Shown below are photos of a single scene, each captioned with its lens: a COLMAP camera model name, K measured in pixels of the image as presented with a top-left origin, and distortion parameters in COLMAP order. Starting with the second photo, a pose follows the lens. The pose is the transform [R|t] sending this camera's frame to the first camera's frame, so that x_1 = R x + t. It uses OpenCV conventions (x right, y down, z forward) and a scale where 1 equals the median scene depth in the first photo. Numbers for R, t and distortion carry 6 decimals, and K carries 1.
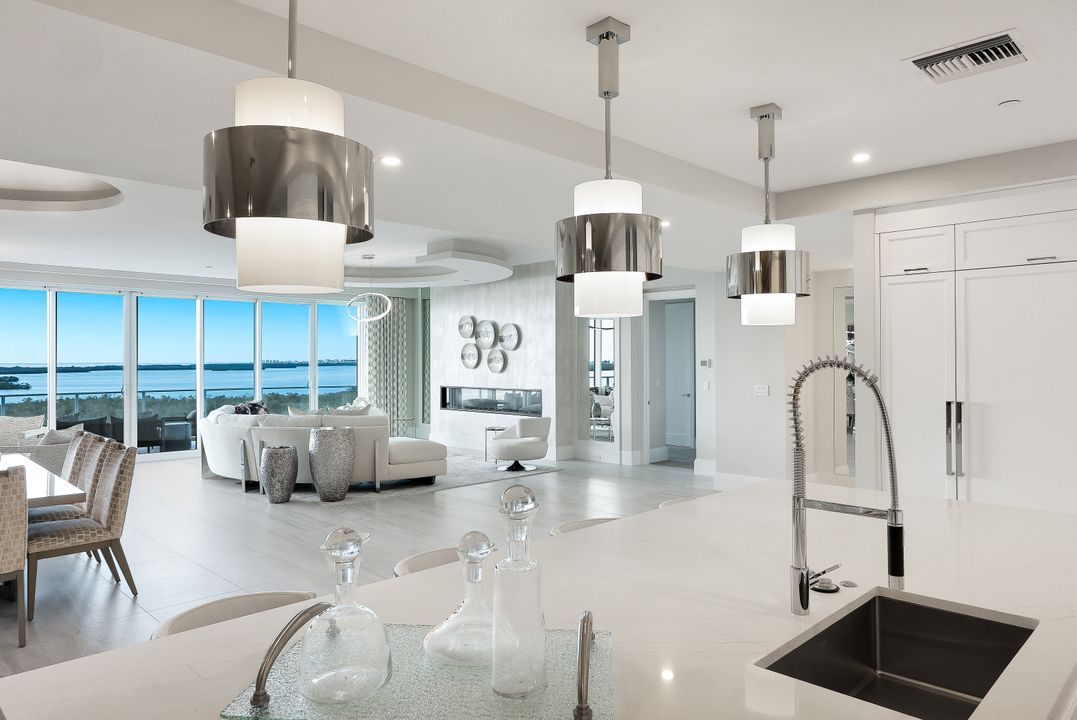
lens RADIAL K [[705.9, 0, 531.4], [0, 705.9, 364.6], [0, 0, 1]] dist [0.002940, 0.001076]
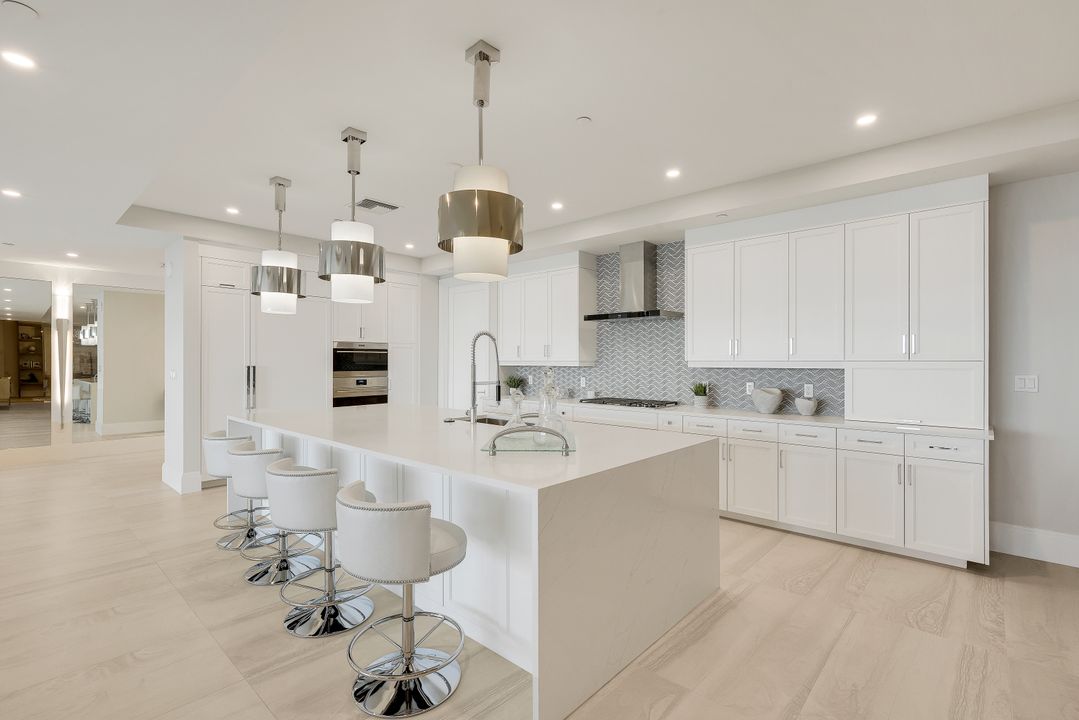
lens RADIAL K [[480.2, 0, 555.7], [0, 480.2, 368.5], [0, 0, 1]] dist [-0.001073, 0.000739]
pose [[-0.063751, -0.008279, 0.997931, -0.315805], [0.001693, 0.999963, 0.008404, 0.025211], [-0.997964, 0.002225, -0.063735, 0.168295]]
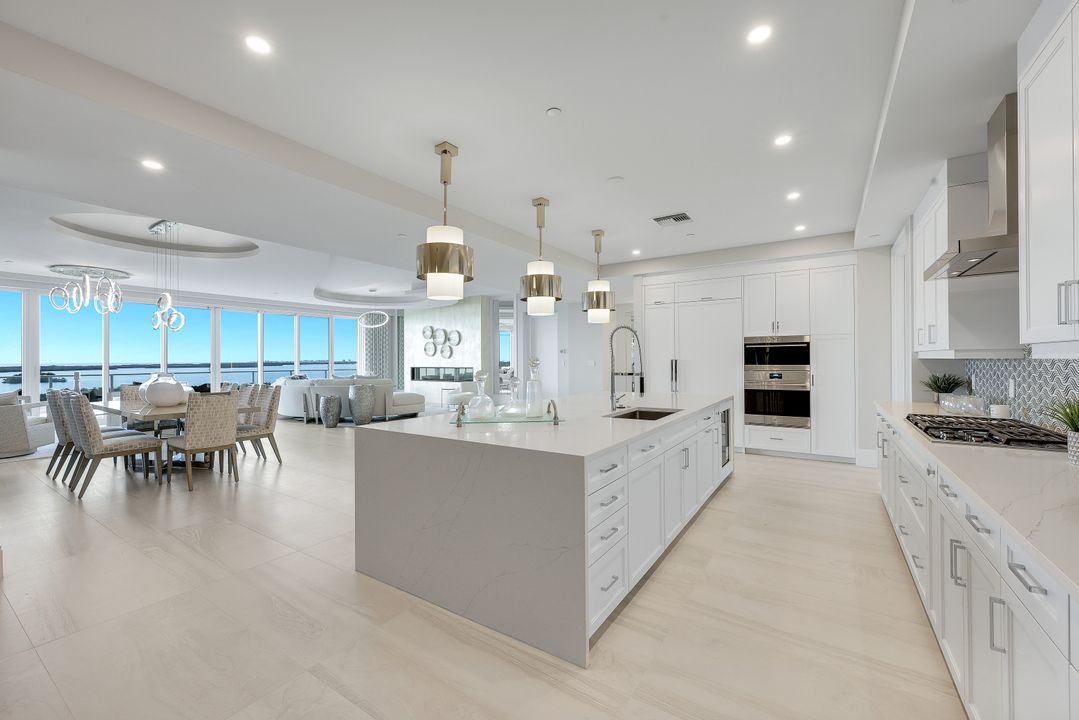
lens RADIAL K [[440.3, 0, 537.5], [0, 440.3, 366.1], [0, 0, 1]] dist [0.001312, 0.000218]
pose [[0.979326, -0.003889, 0.202250, -0.065355], [0.002354, 0.999967, 0.007831, 0.030436], [-0.202274, -0.007193, 0.979303, -0.160397]]
